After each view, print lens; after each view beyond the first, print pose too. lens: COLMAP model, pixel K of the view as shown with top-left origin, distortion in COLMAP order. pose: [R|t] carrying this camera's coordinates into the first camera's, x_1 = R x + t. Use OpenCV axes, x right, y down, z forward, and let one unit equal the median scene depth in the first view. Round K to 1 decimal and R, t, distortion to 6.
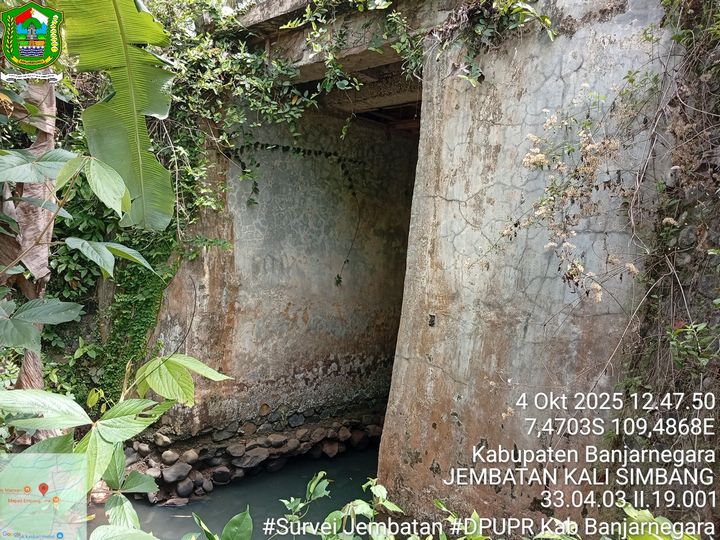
lens RADIAL K [[542.5, 0, 358.4], [0, 542.5, 272.4], [0, 0, 1]] dist [0.113665, -0.258766]
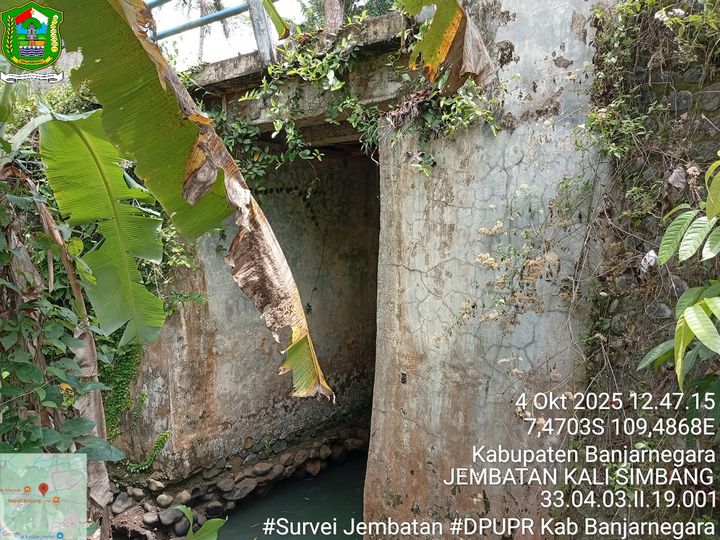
lens RADIAL K [[542.5, 0, 358.4], [0, 542.5, 272.4], [0, 0, 1]] dist [0.113665, -0.258766]
pose [[0.994571, -0.076050, 0.071034, -0.013101], [0.072092, 0.995784, 0.056721, -0.135783], [-0.075048, -0.051293, 0.995860, -0.059686]]
